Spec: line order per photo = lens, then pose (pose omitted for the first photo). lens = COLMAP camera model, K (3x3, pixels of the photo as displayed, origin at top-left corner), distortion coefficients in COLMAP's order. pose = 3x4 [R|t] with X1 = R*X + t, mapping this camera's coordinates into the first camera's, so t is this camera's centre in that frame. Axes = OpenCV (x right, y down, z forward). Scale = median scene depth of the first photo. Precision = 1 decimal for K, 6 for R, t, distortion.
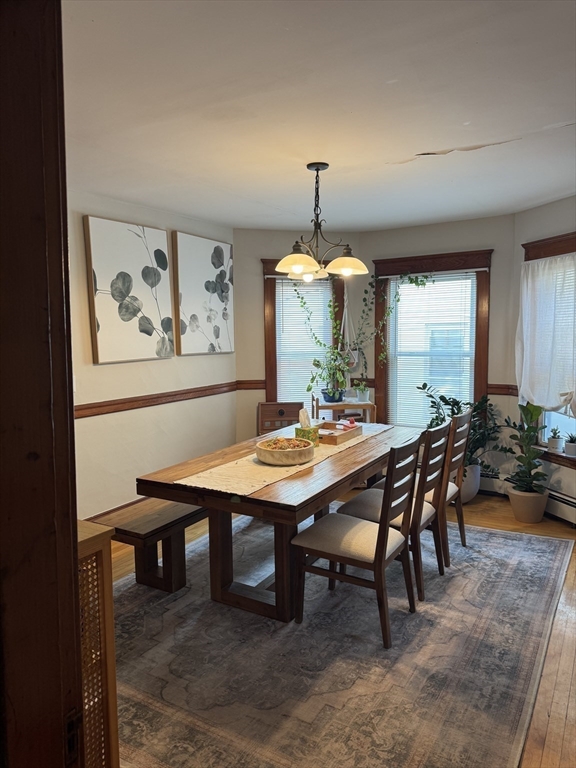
lens RADIAL K [[540.6, 0, 284.4], [0, 540.6, 385.9], [0, 0, 1]] dist [0.014288, -0.014196]
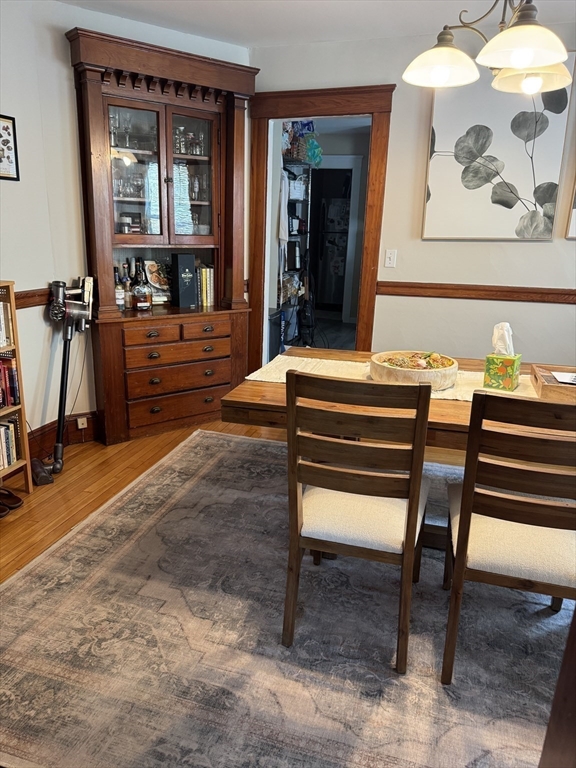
lens RADIAL K [[540.6, 0, 282.5], [0, 540.6, 382.6], [0, 0, 1]] dist [0.014288, -0.014196]
pose [[0.253372, 0.283971, -0.924750, 0.489245], [-0.121353, 0.957722, 0.260847, -0.017881], [0.959727, 0.046130, 0.277121, 0.514954]]
